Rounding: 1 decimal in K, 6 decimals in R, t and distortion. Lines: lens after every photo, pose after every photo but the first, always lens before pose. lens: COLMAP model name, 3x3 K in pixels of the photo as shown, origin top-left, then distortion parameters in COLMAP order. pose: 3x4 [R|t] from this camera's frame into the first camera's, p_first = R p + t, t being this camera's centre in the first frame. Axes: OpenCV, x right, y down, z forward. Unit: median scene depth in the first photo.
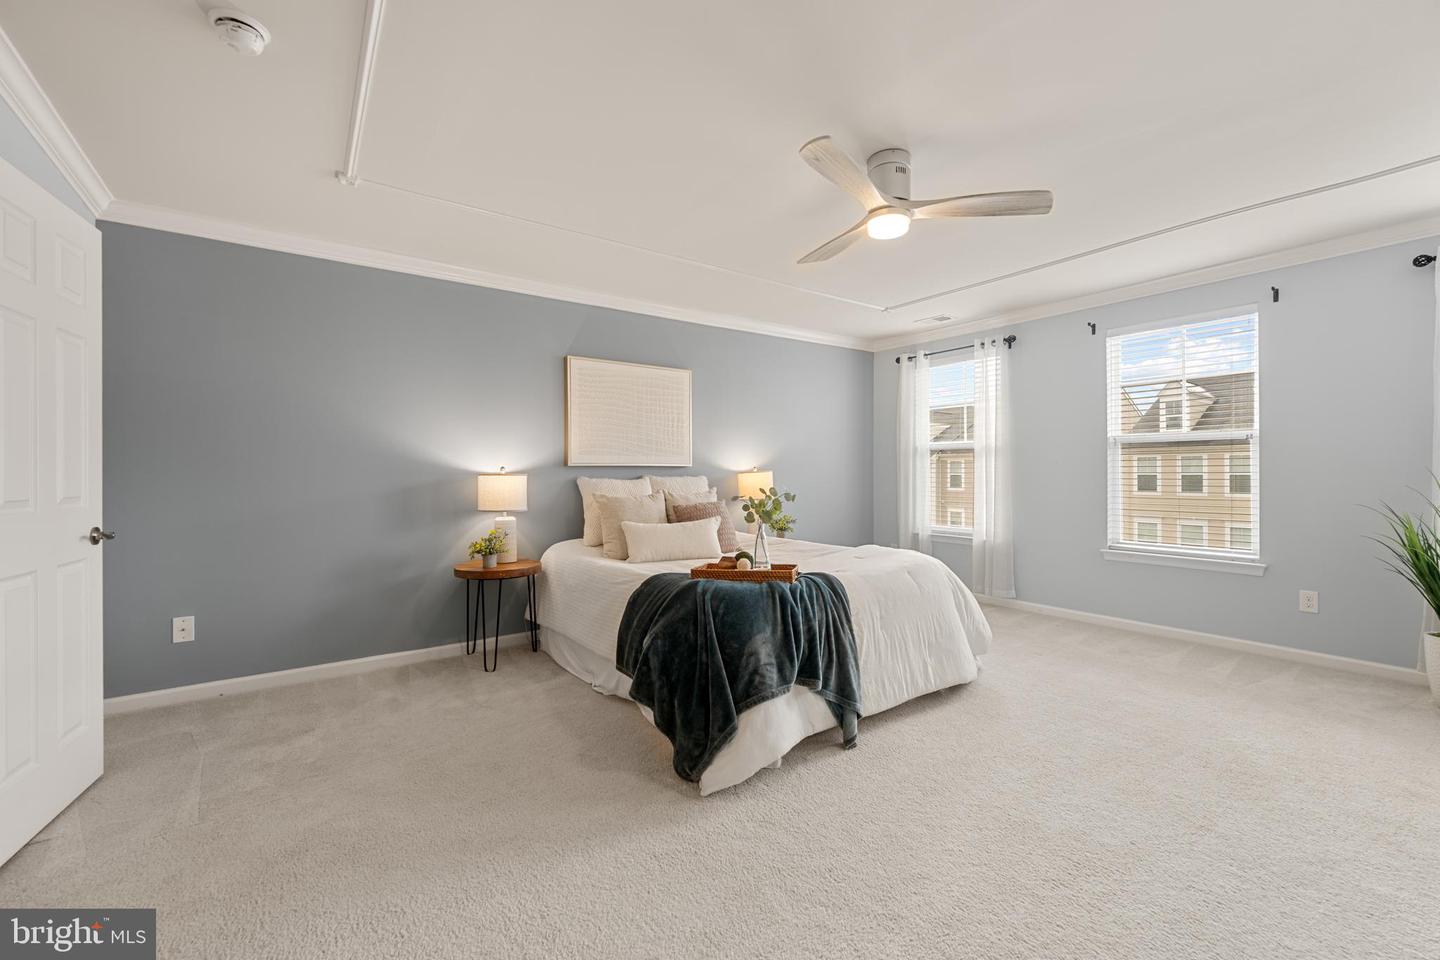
lens RADIAL K [[584.2, 0, 717.7], [0, 584.2, 475.0], [0, 0, 1]] dist [-0.002472, 0.000032]
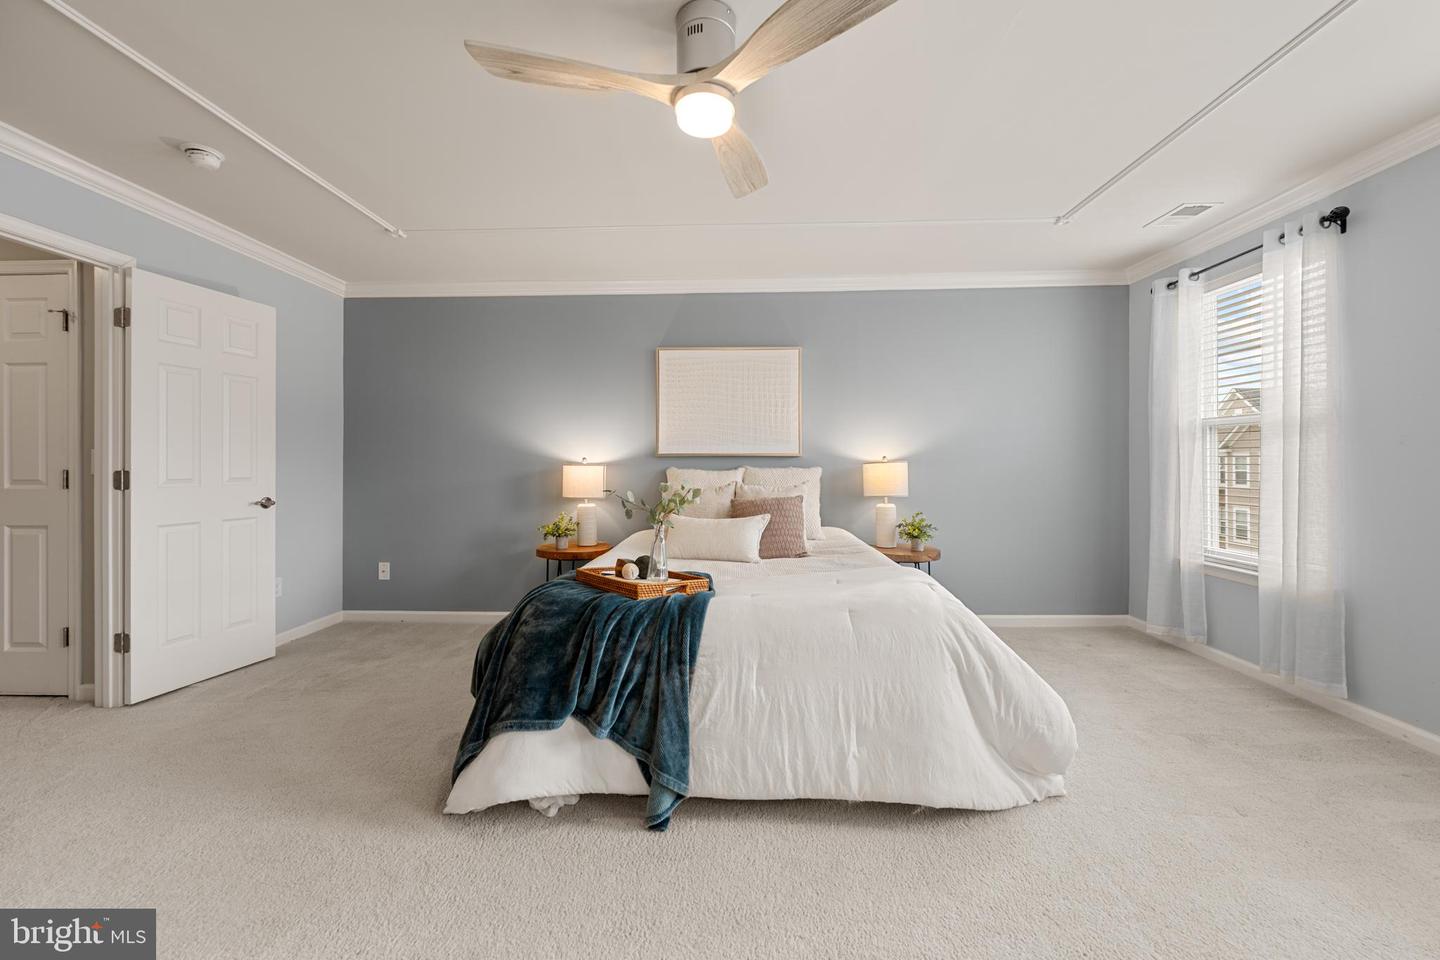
lens RADIAL K [[574.8, 0, 716.5], [0, 574.8, 463.7], [0, 0, 1]] dist [-0.000153, 0.000090]
pose [[0.790782, 0.002942, -0.612091, 0.481684], [-0.003166, 0.999995, 0.000717, -0.004246], [0.612090, 0.001371, 0.790787, 0.298009]]
